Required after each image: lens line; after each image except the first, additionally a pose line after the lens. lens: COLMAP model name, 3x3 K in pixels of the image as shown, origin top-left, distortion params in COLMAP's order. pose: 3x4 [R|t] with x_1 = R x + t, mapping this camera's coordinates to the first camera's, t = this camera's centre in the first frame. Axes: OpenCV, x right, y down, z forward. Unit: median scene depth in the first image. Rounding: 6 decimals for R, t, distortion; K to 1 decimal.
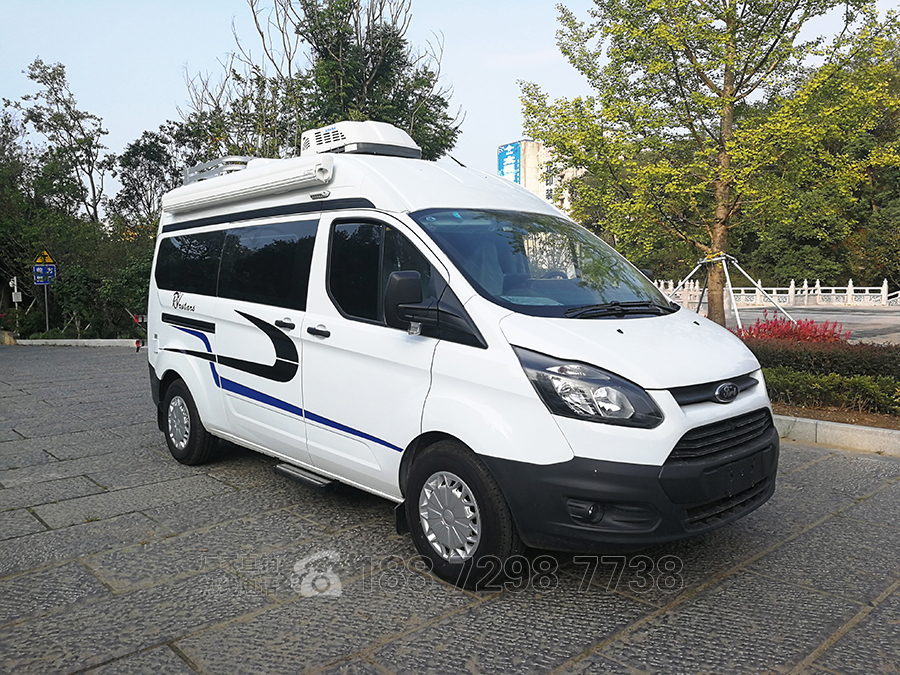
lens RADIAL K [[731.3, 0, 456.7], [0, 731.3, 338.3], [0, 0, 1]] dist [0.057601, -0.013354]
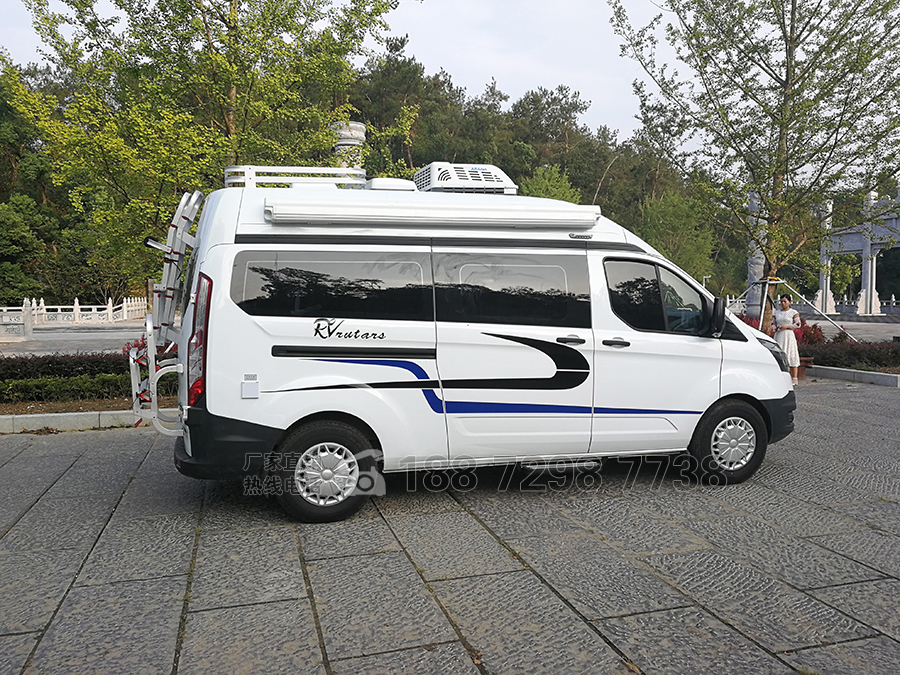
lens RADIAL K [[731.3, 0, 456.4], [0, 731.3, 336.1], [0, 0, 1]] dist [0.057601, -0.013354]
pose [[0.419739, -0.047612, 0.906395, -1.368962], [0.072262, 0.997206, 0.018919, -0.060885], [-0.904764, 0.057557, 0.422006, 0.649163]]
